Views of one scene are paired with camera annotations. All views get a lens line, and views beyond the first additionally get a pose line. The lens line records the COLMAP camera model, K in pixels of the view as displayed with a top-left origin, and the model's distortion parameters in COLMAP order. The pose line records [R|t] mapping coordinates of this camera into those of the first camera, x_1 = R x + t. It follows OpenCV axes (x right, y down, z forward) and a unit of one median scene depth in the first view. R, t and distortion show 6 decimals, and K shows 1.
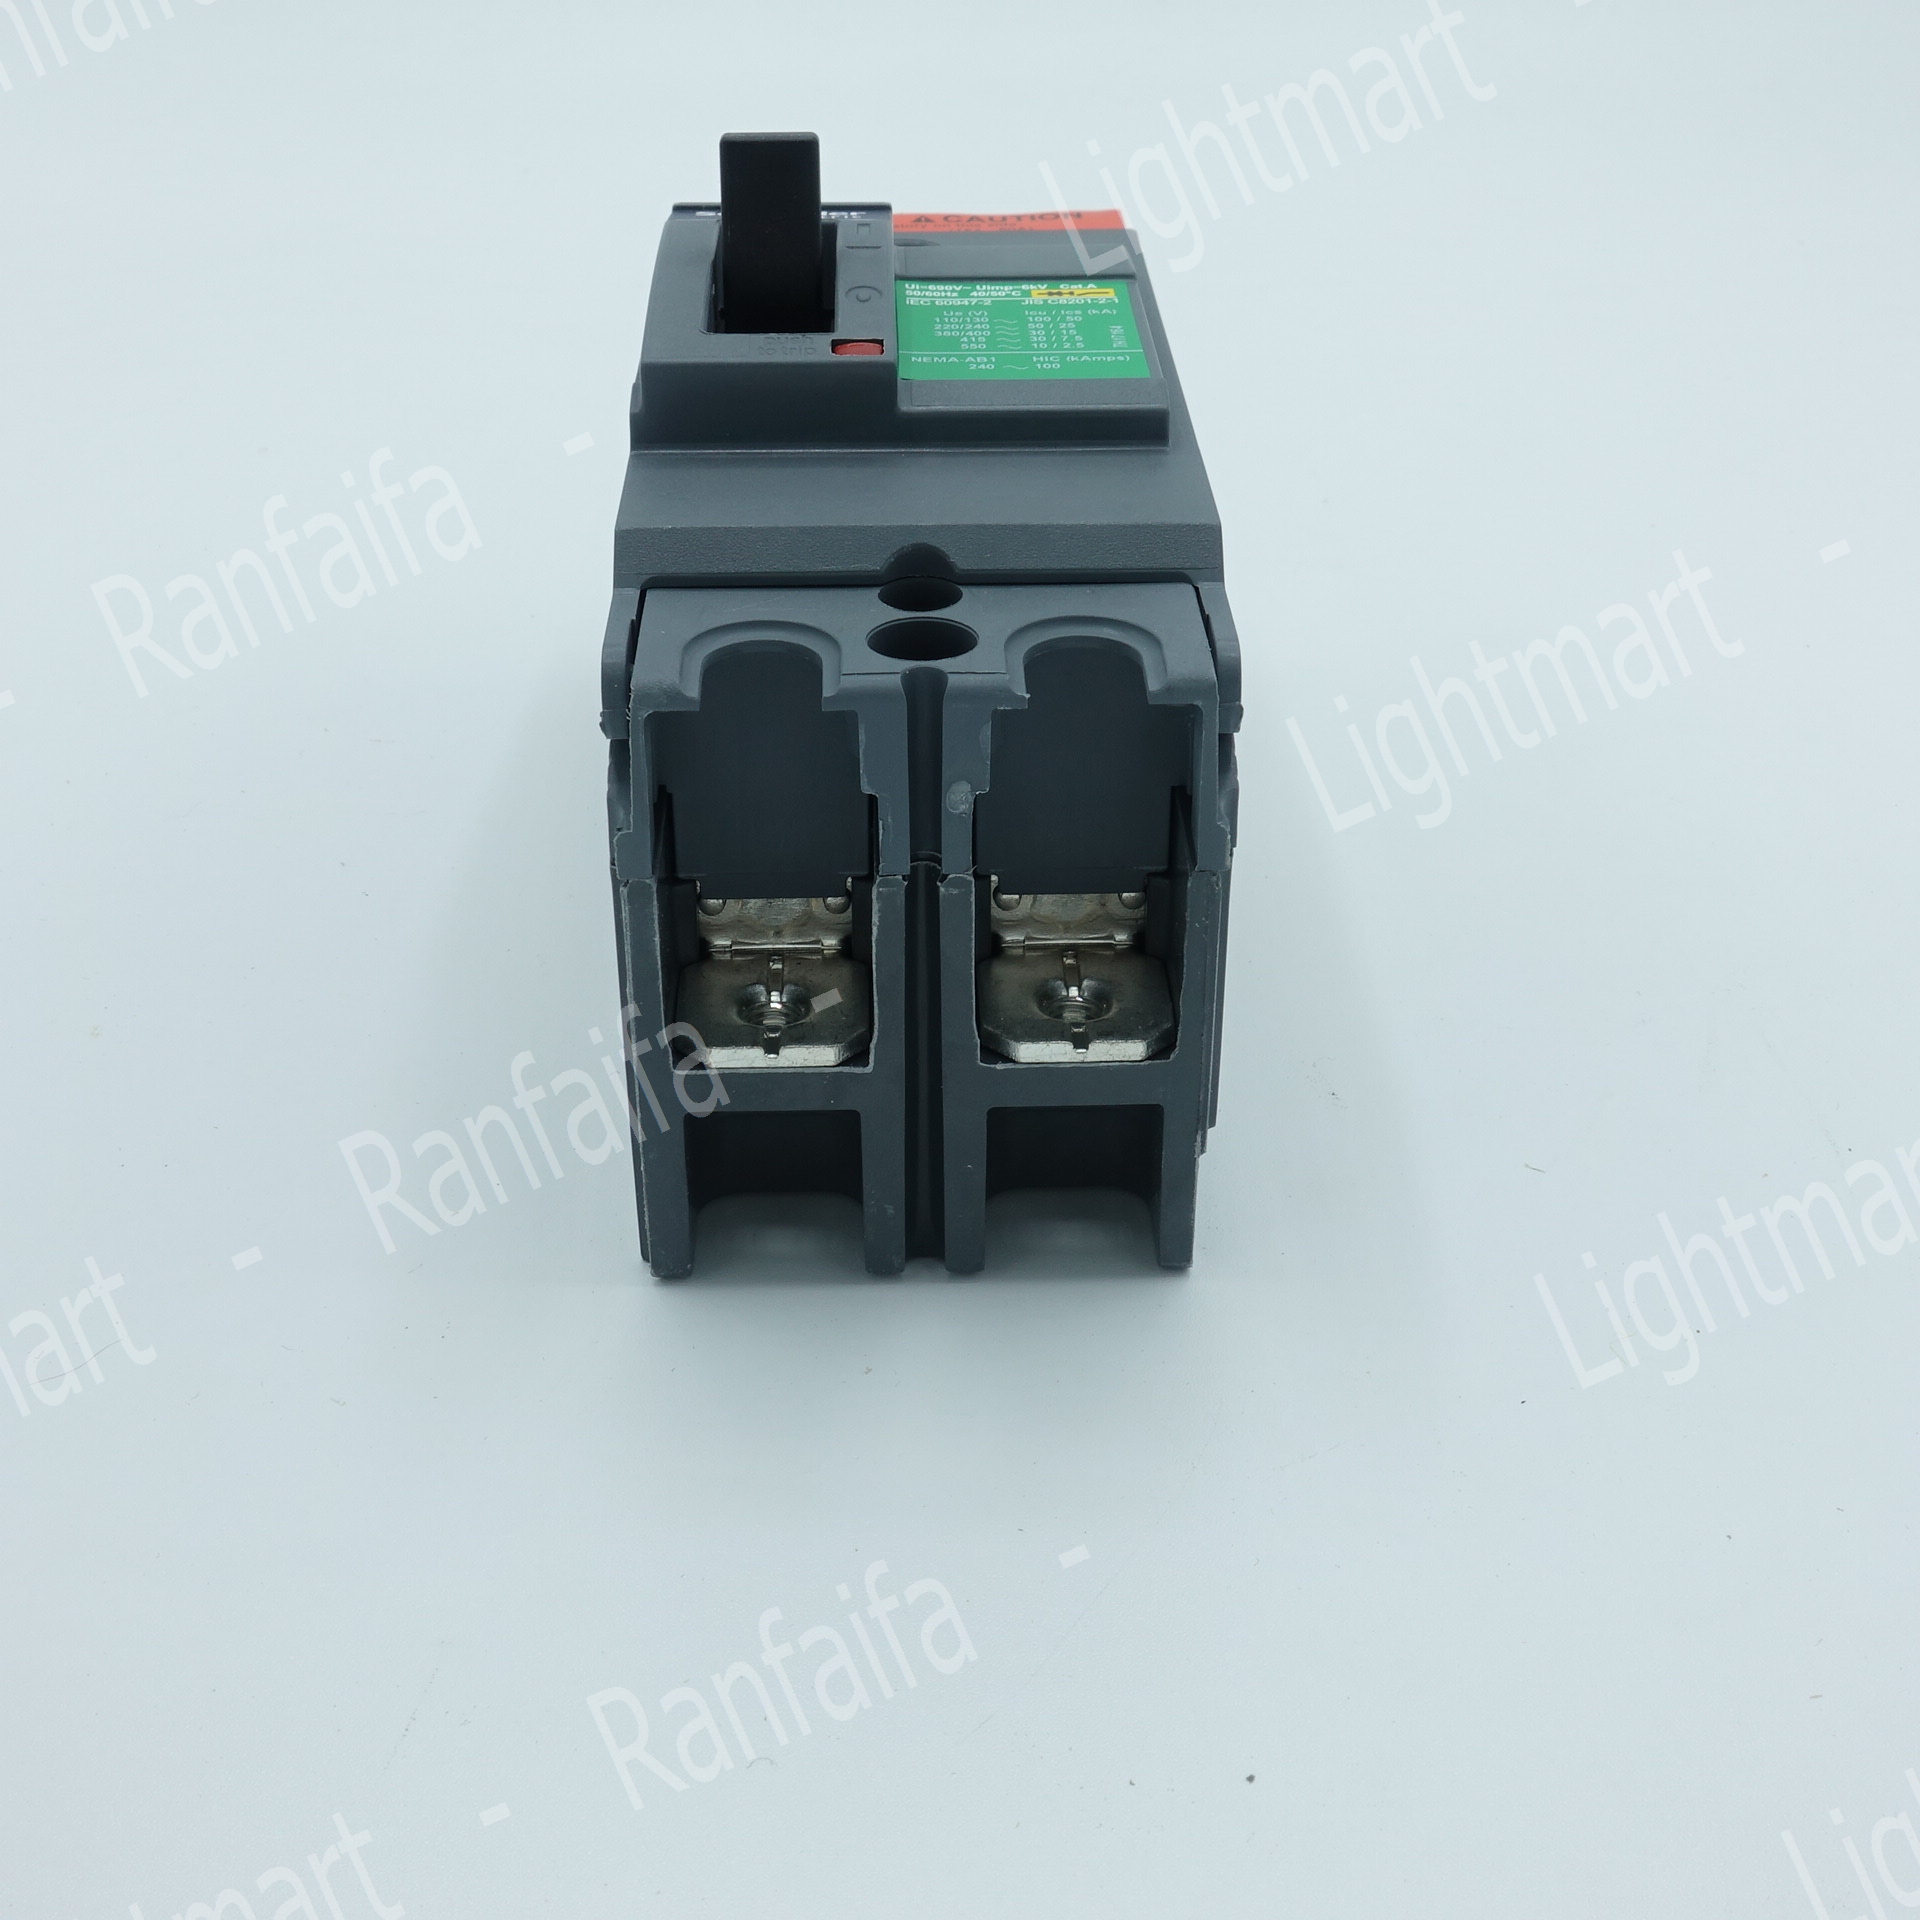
lens RADIAL K [[2837.8, 0, 960.0], [0, 2837.8, 960.0], [0, 0, 1]] dist [0.004644, -0.010948]
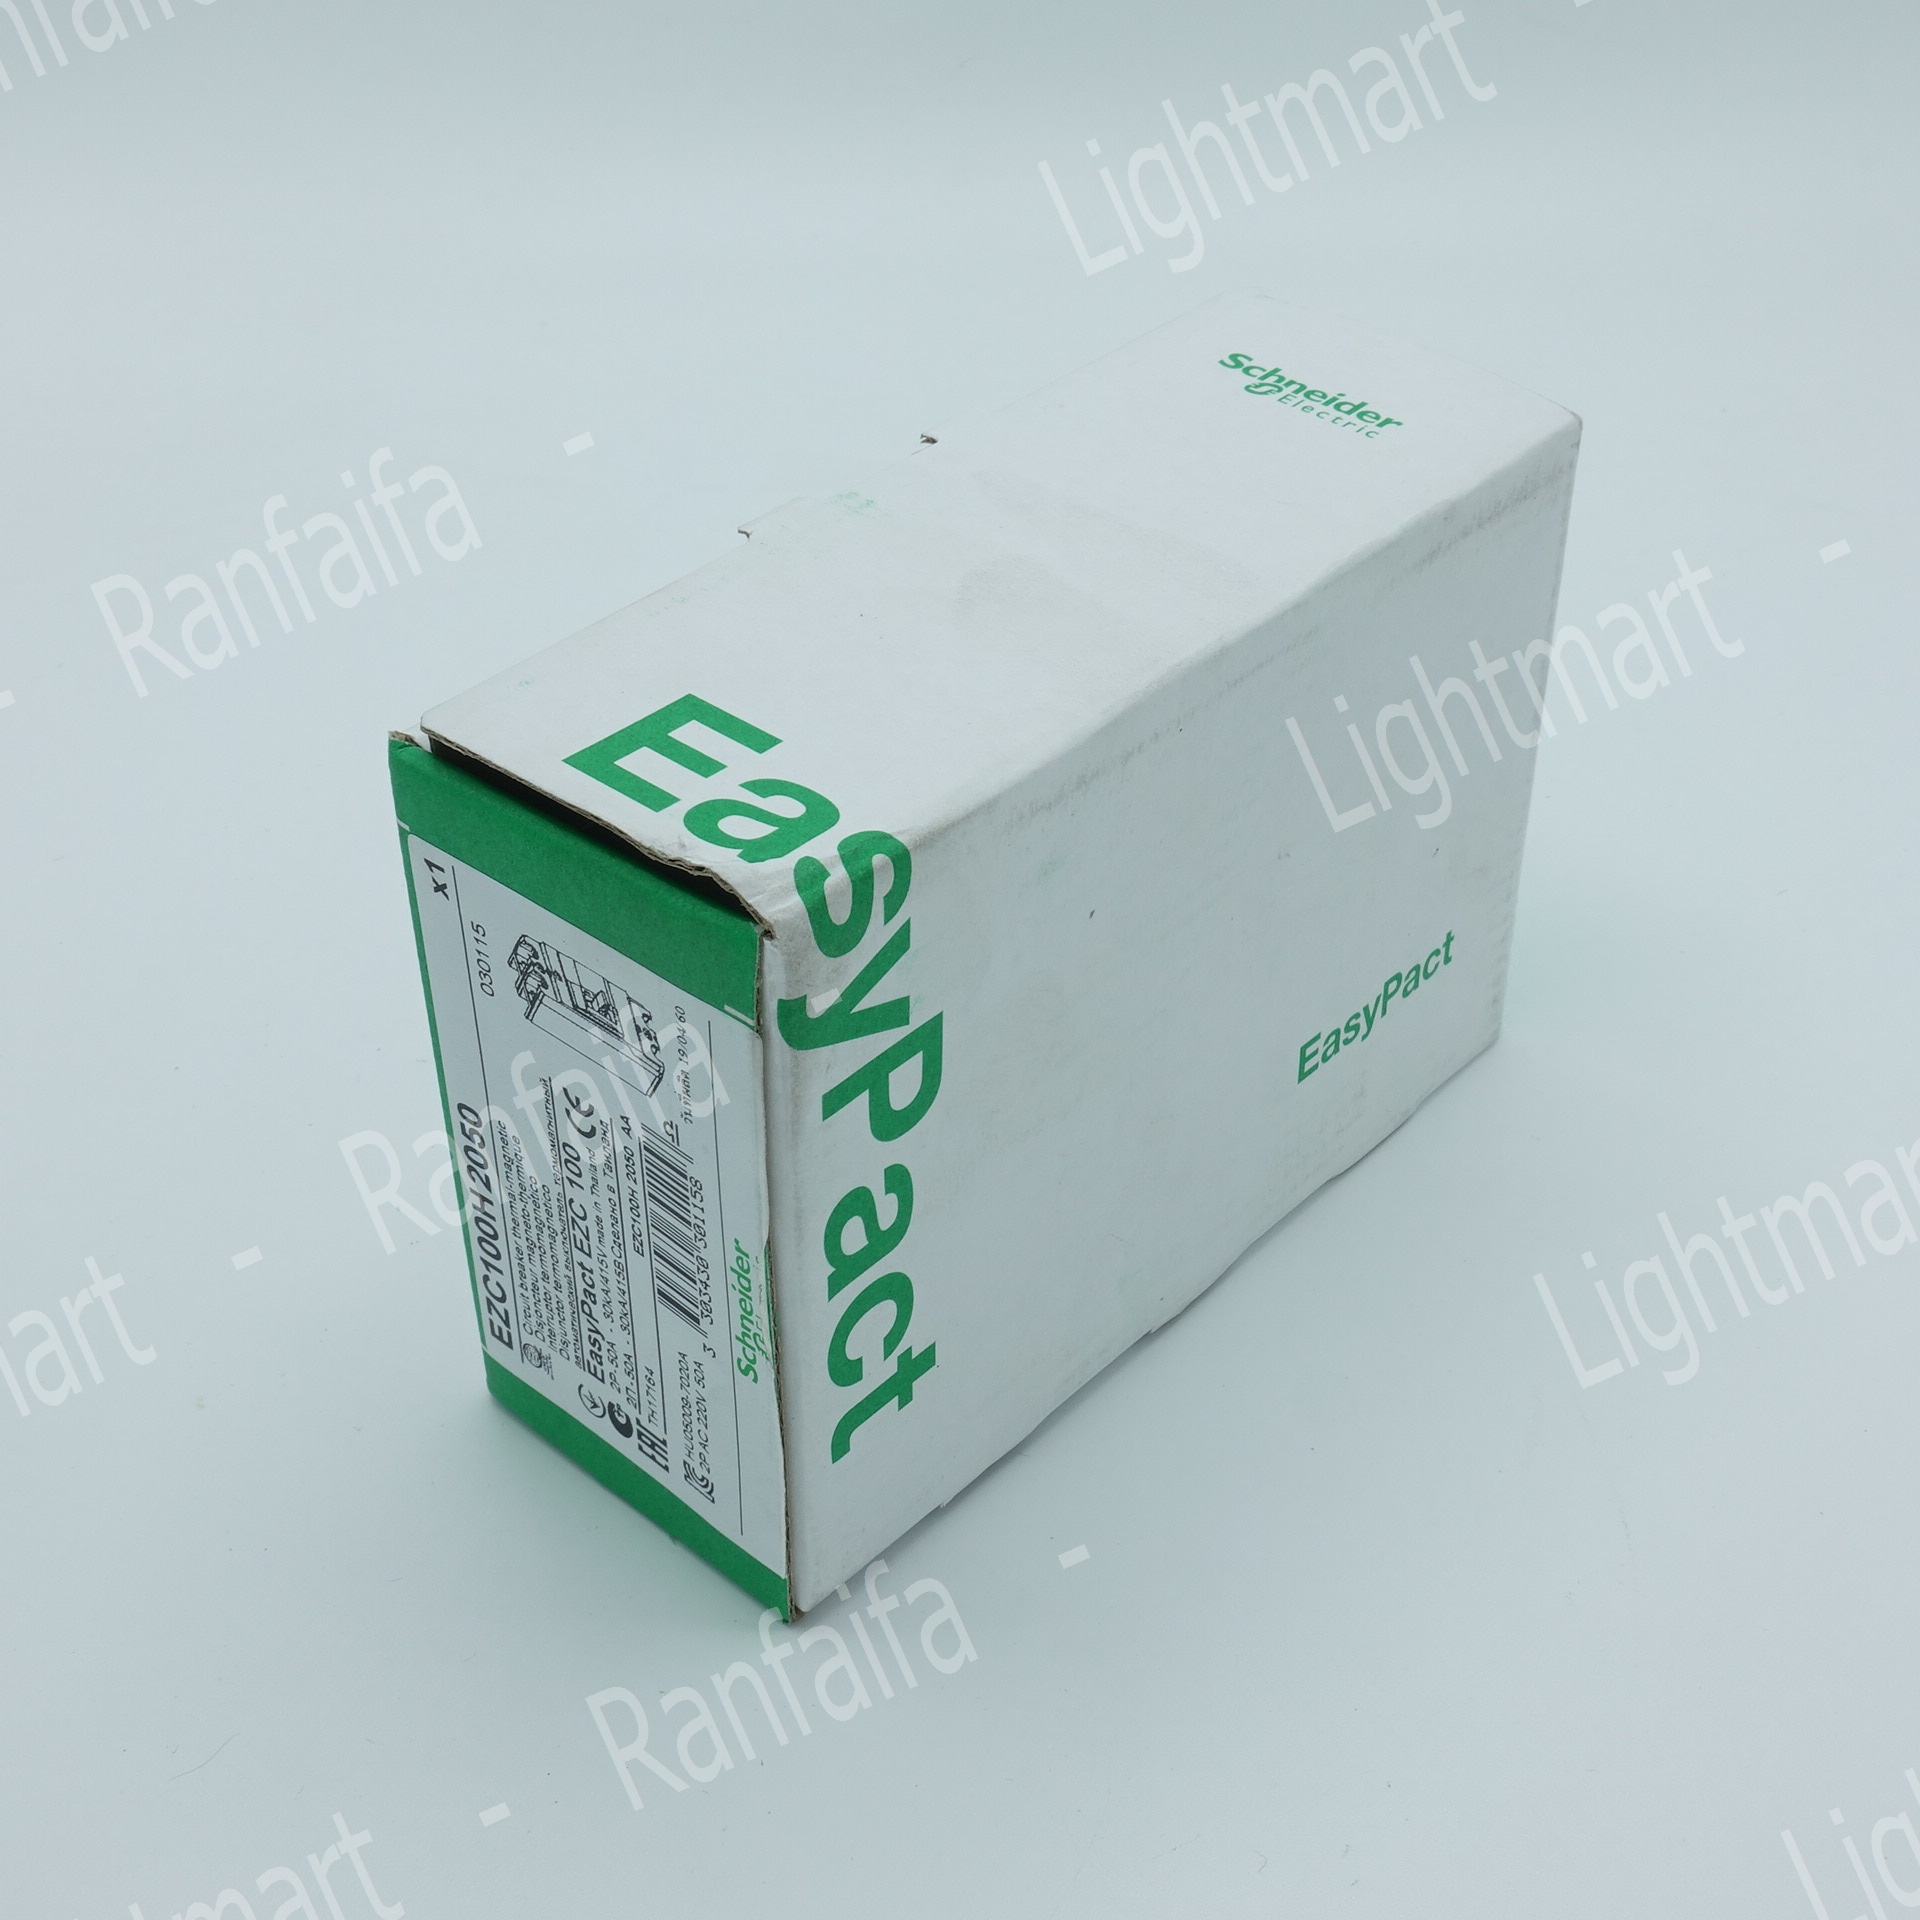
lens RADIAL K [[2837.8, 0, 960.0], [0, 2837.8, 960.0], [0, 0, 1]] dist [0.004644, -0.010948]
pose [[1.000000, 0.000010, 0.000096, 0.174153], [-0.000010, 1.000000, 0.000219, 0.391182], [-0.000096, -0.000219, 1.000000, -0.000095]]
